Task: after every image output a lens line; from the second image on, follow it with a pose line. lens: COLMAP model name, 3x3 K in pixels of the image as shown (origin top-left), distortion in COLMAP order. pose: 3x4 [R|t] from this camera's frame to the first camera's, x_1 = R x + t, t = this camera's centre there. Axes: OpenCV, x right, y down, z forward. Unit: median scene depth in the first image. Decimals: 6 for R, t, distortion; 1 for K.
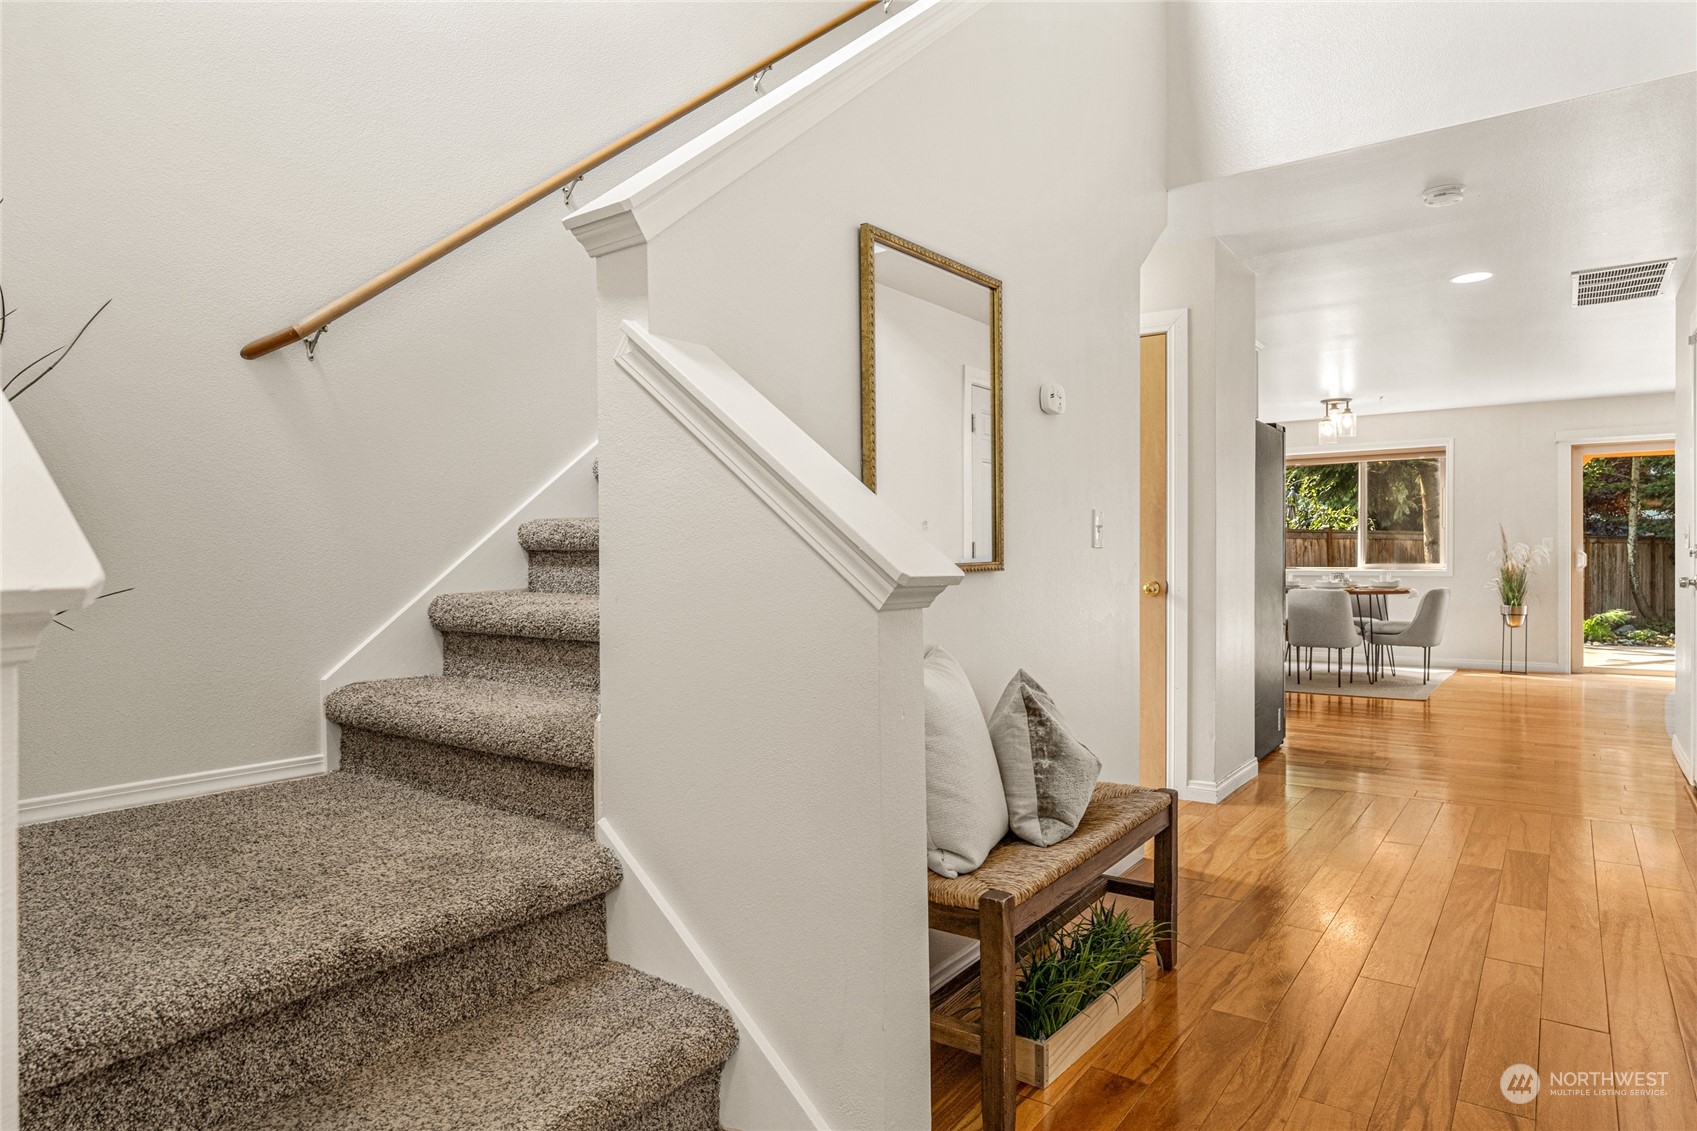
lens RADIAL K [[1023.6, 0, 841.5], [0, 1023.6, 556.4], [0, 0, 1]] dist [-0.003475, -0.000482]
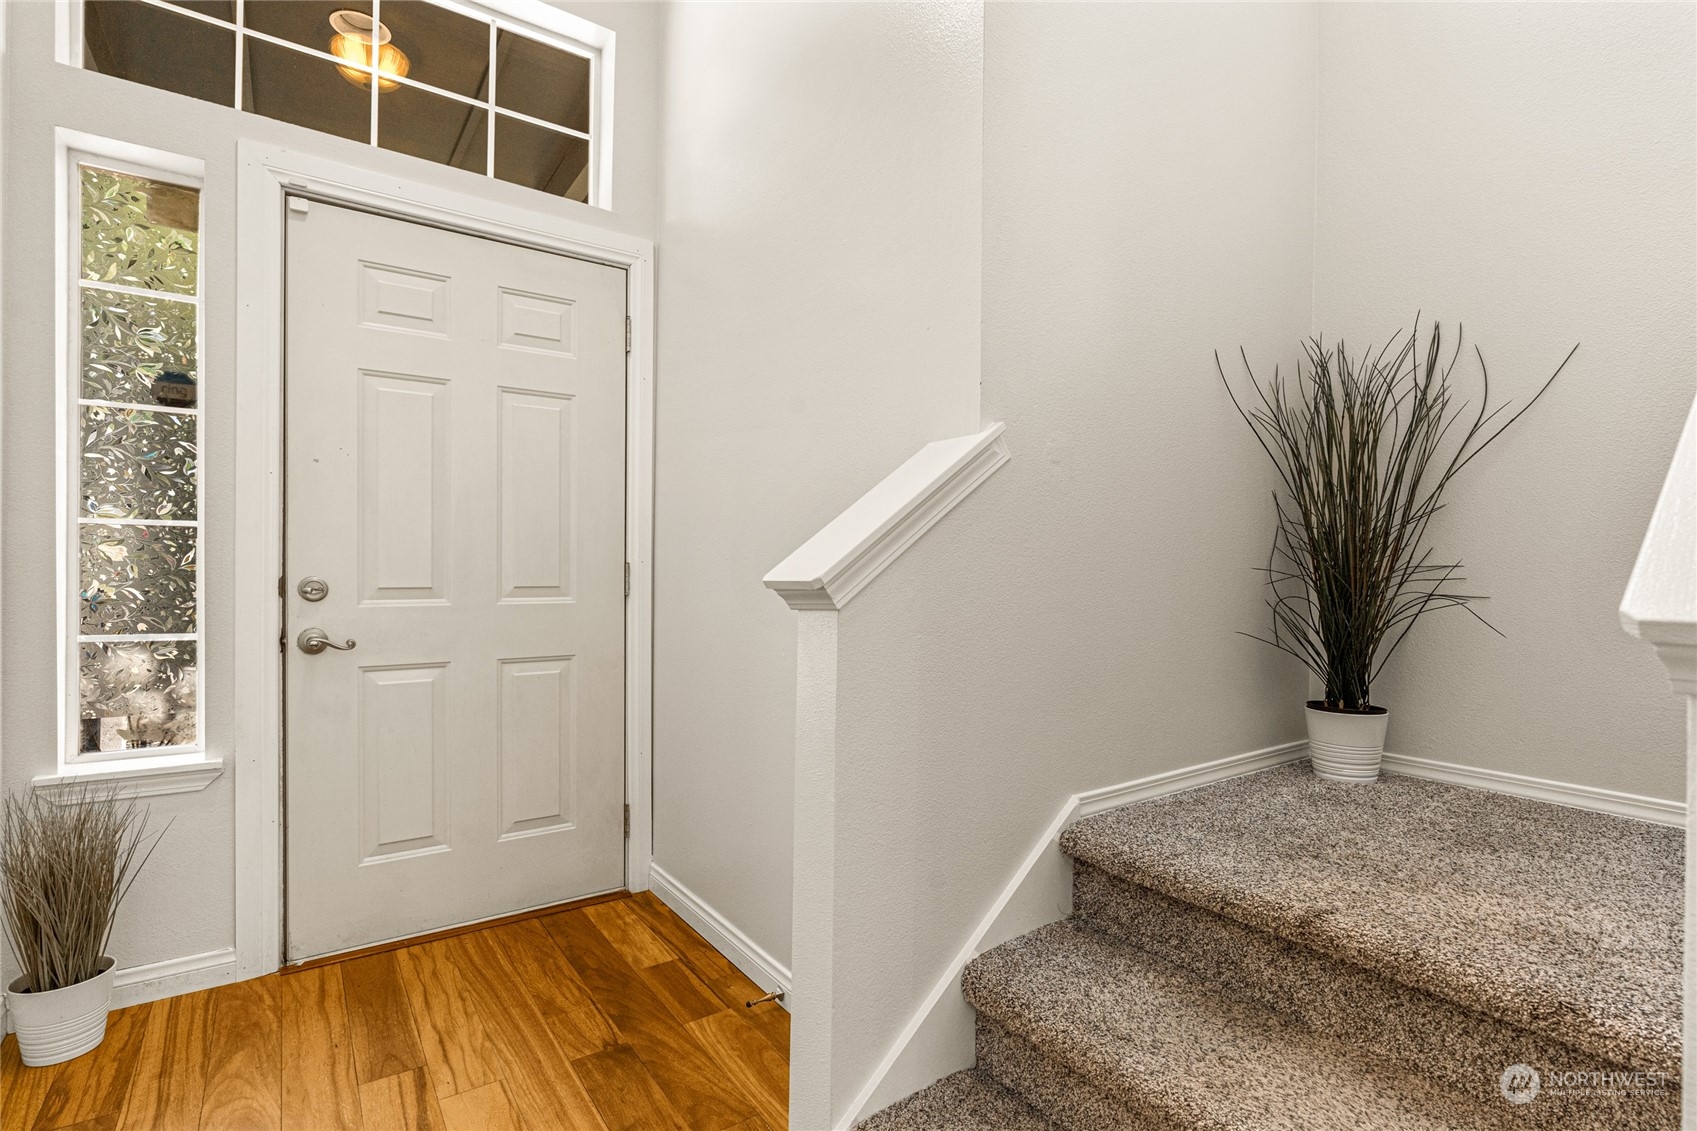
lens RADIAL K [[853.1, 0, 860.6], [0, 853.1, 570.1], [0, 0, 1]] dist [-0.012259, 0.002917]
pose [[-0.344533, 0.004200, -0.938765, 0.116840], [-0.005385, 0.999965, 0.006451, -0.001741], [0.938759, 0.007277, -0.344498, 0.172065]]
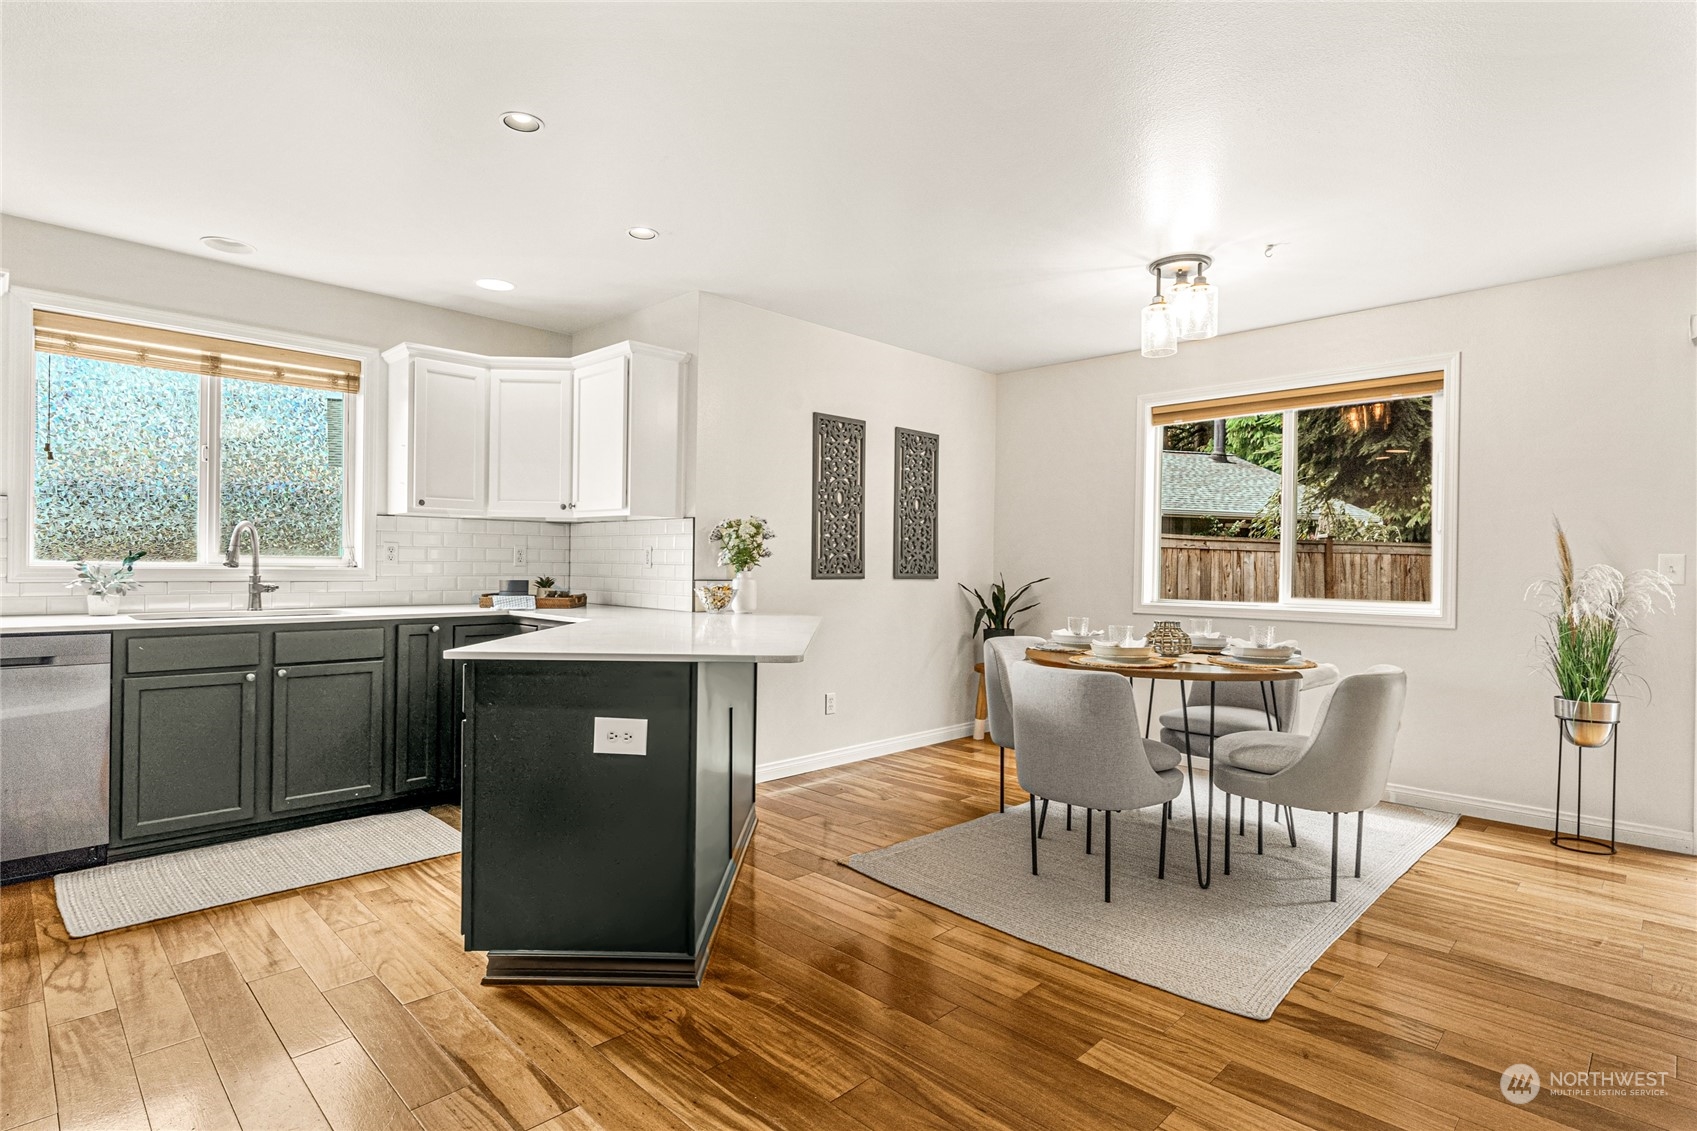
lens RADIAL K [[853.1, 0, 853.4], [0, 853.1, 562.6], [0, 0, 1]] dist [-0.012259, 0.002917]
pose [[0.987993, 0.016301, -0.153634, 0.391027], [-0.016413, 0.999865, 0.000540, -0.008611], [0.153622, 0.001988, 0.988128, 0.574673]]
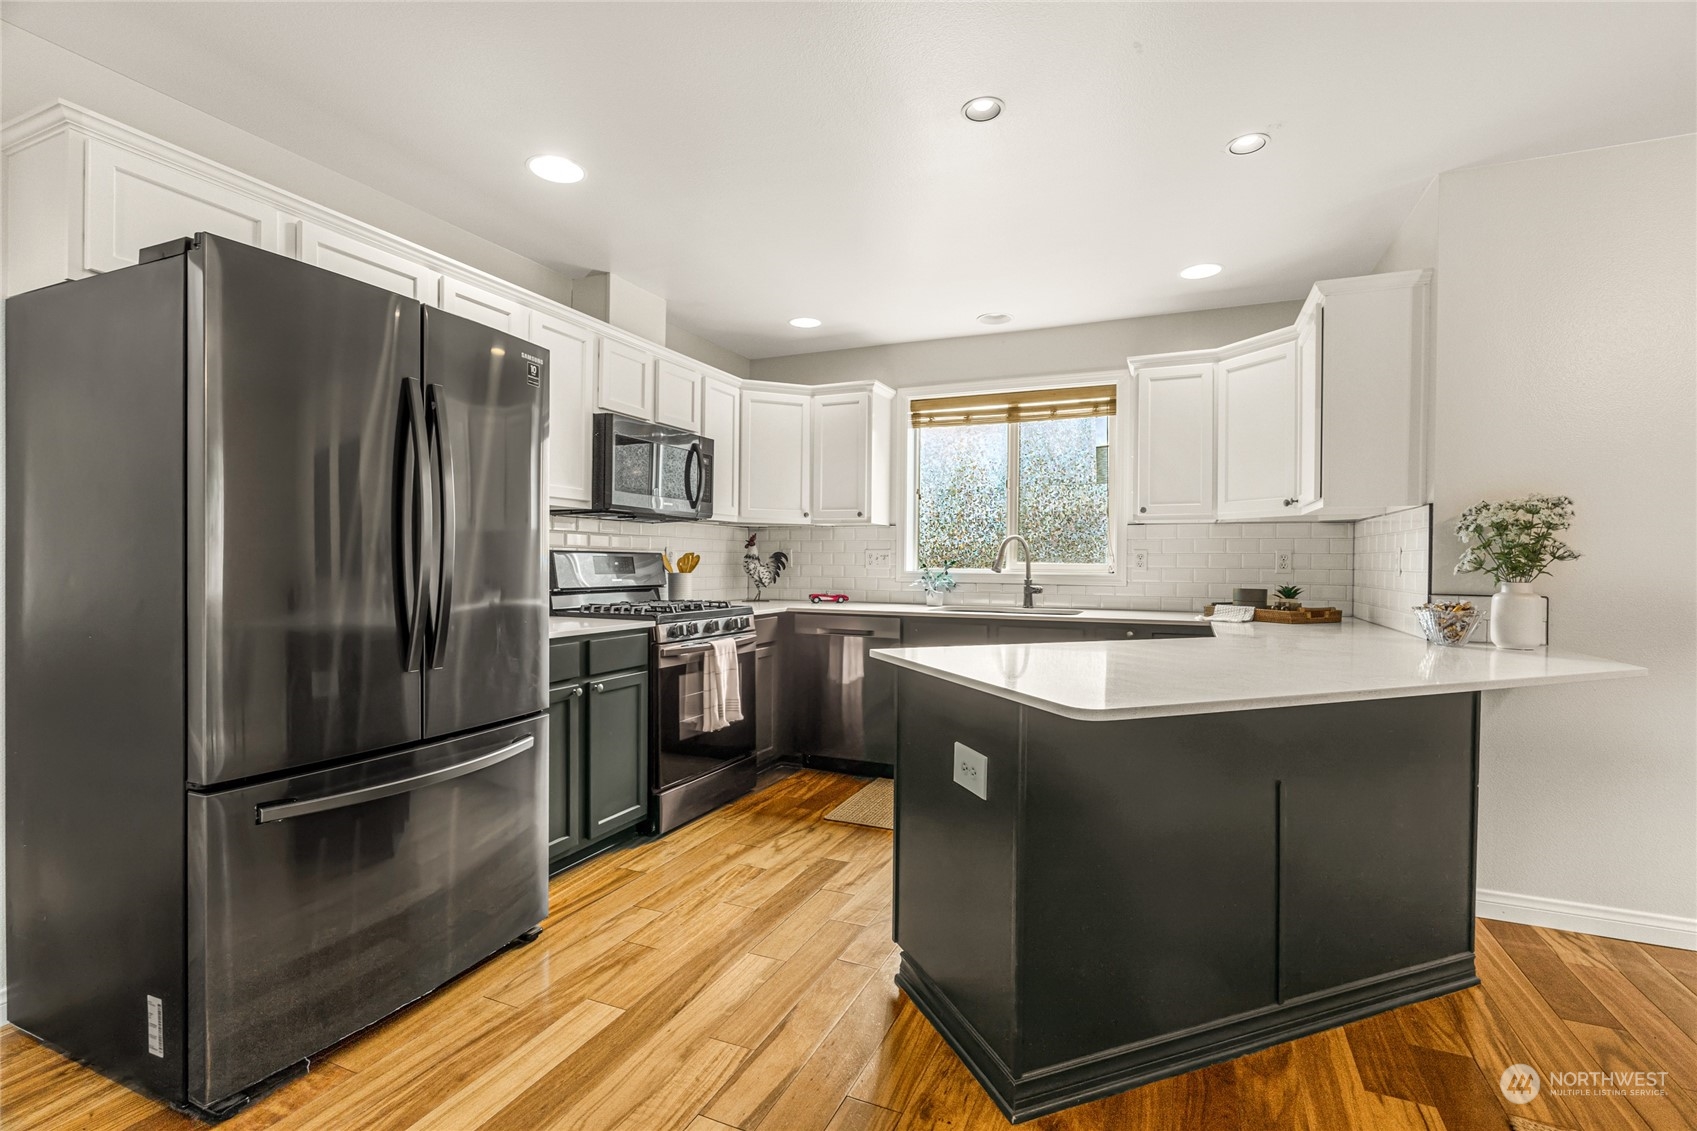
lens RADIAL K [[768.1, 0, 852.5], [0, 768.1, 566.6], [0, 0, 1]] dist [-0.006965, 0.000506]
pose [[0.208797, 0.013142, -0.977871, 0.467253], [-0.007621, 0.999901, 0.011811, -0.009634], [0.977929, 0.004986, 0.208877, 0.741001]]
